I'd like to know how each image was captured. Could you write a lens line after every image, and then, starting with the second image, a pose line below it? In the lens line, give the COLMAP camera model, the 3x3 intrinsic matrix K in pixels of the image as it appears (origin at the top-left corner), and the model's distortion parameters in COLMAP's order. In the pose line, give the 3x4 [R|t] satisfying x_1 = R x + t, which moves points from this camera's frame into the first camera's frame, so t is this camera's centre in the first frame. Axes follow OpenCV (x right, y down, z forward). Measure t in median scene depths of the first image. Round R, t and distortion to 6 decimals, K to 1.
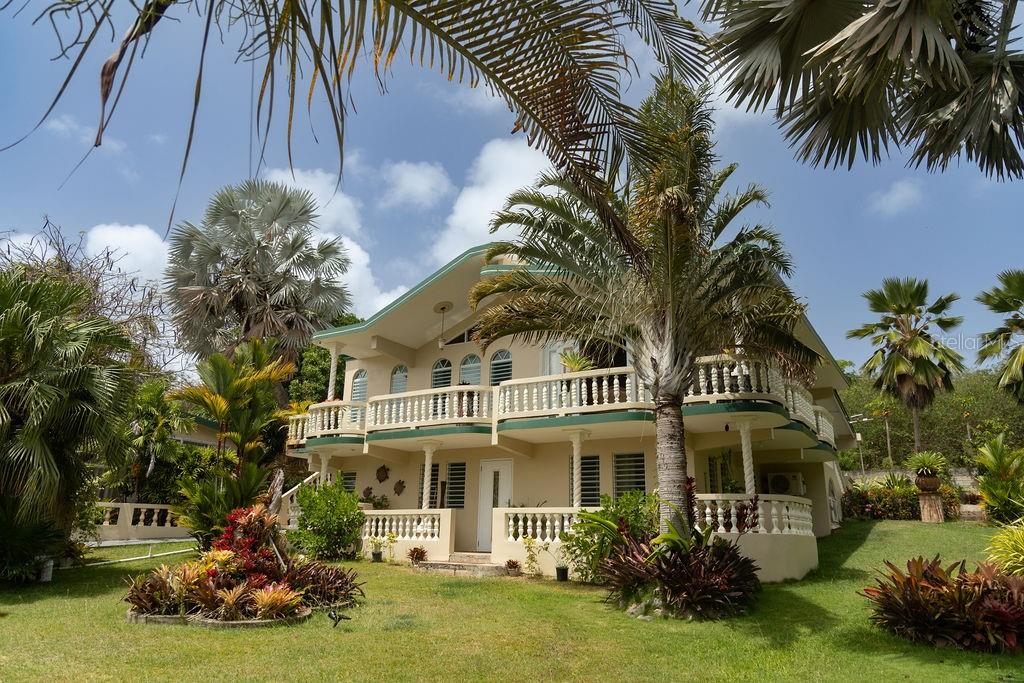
lens RADIAL K [[707.6, 0, 515.3], [0, 707.6, 334.7], [0, 0, 1]] dist [0.057591, 0.000849]
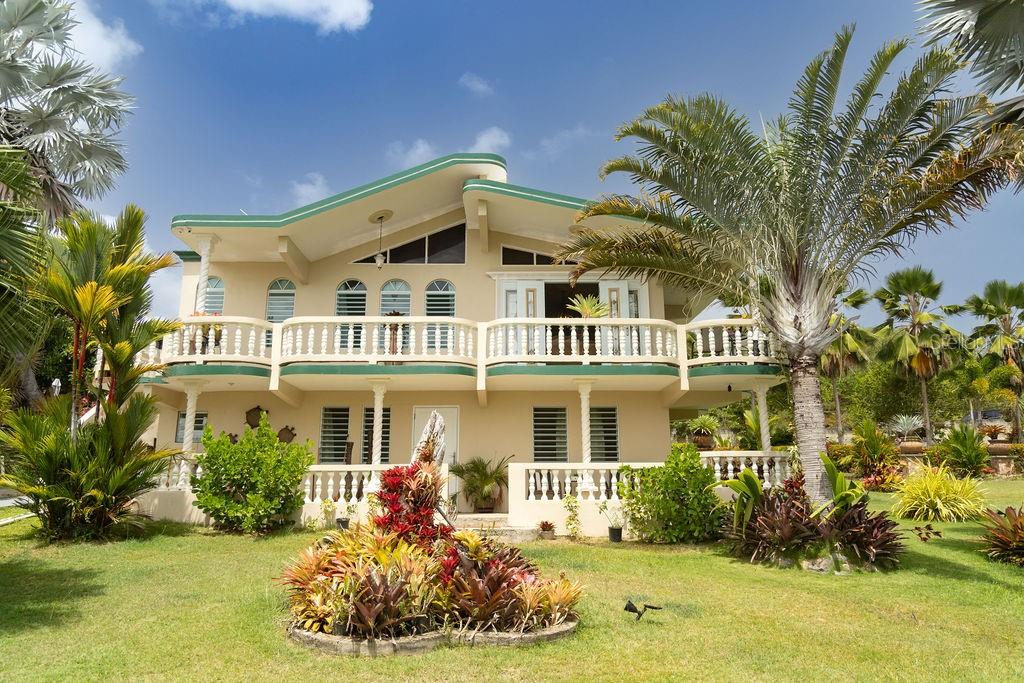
lens RADIAL K [[707.6, 0, 511.1], [0, 707.6, 343.6], [0, 0, 1]] dist [0.057591, 0.000849]
pose [[0.818504, 0.104645, 0.564890, -0.463989], [-0.141631, 0.989678, 0.021883, 0.072393], [-0.556770, -0.097917, 0.824876, 0.270871]]
